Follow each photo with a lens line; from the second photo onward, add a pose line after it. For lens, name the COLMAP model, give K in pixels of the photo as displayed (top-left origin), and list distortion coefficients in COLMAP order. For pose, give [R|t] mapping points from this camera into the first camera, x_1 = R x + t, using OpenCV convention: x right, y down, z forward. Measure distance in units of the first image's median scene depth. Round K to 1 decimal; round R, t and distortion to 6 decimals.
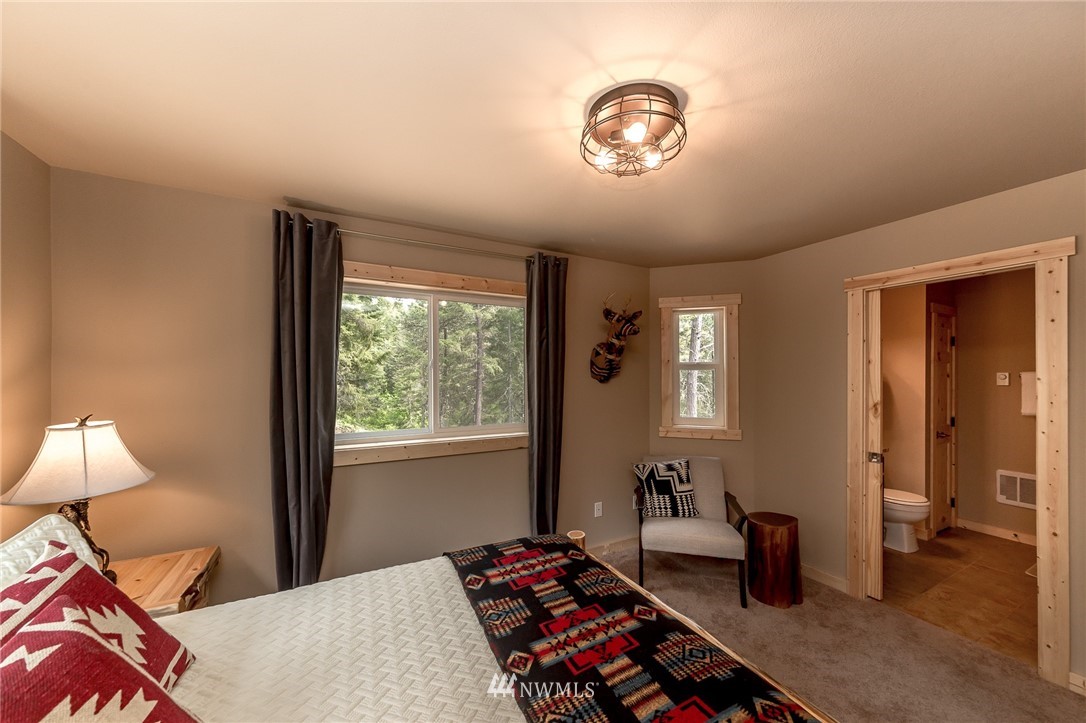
lens RADIAL K [[391.9, 0, 524.9], [0, 391.9, 372.9], [0, 0, 1]] dist [-0.005187, 0.000805]
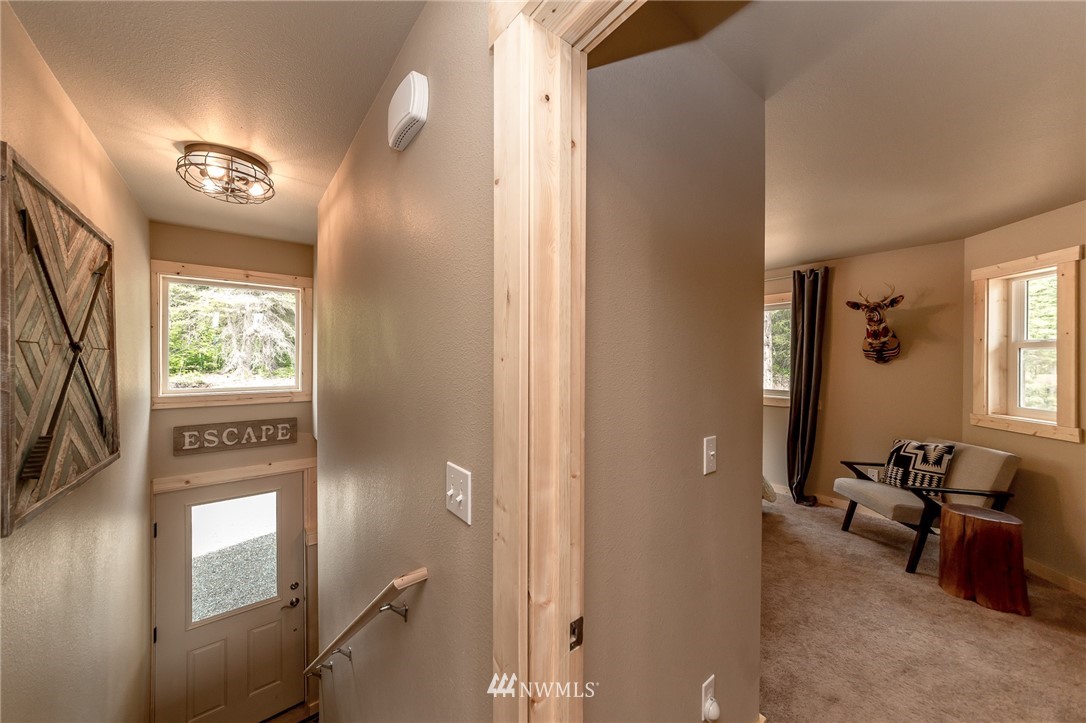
lens RADIAL K [[391.9, 0, 544.8], [0, 391.9, 359.2], [0, 0, 1]] dist [-0.005187, 0.000805]
pose [[0.170810, -0.006429, -0.985283, 1.430997], [-0.002446, 0.999973, -0.006949, 0.028846], [0.985301, 0.003597, 0.170790, -0.158454]]
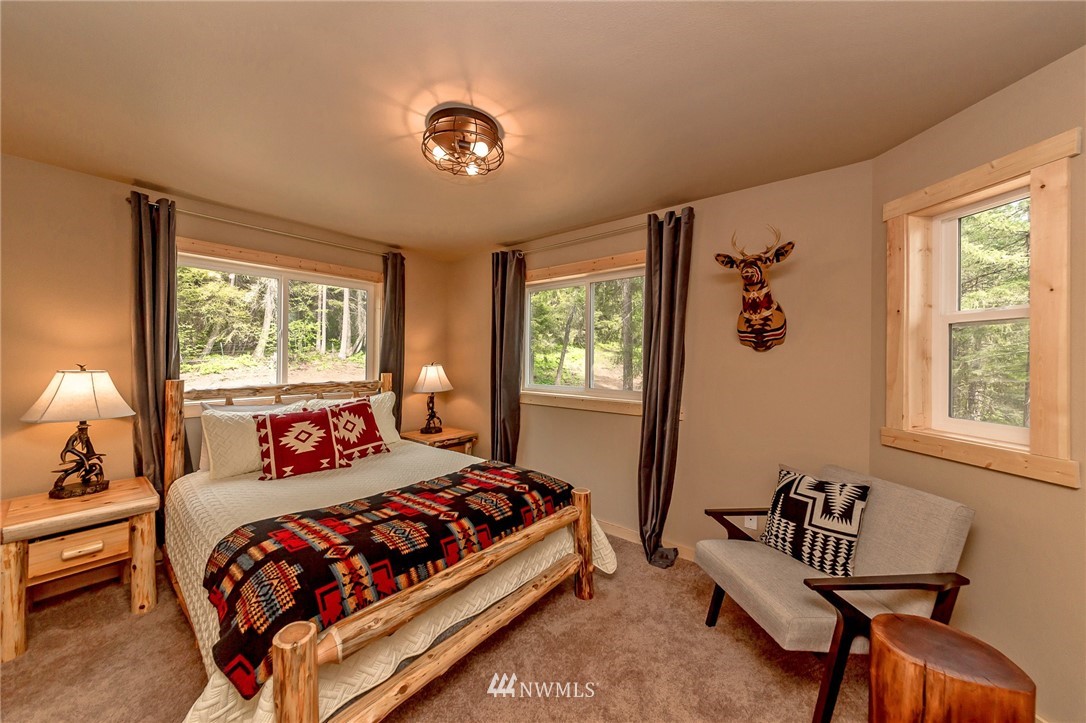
lens RADIAL K [[391.9, 0, 551.4], [0, 391.9, 356.7], [0, 0, 1]] dist [-0.005187, 0.000805]
pose [[0.400224, -0.000958, -0.916417, 0.912013], [-0.000084, 0.999999, -0.001082, 0.046896], [0.916417, 0.000510, 0.400224, 0.436391]]
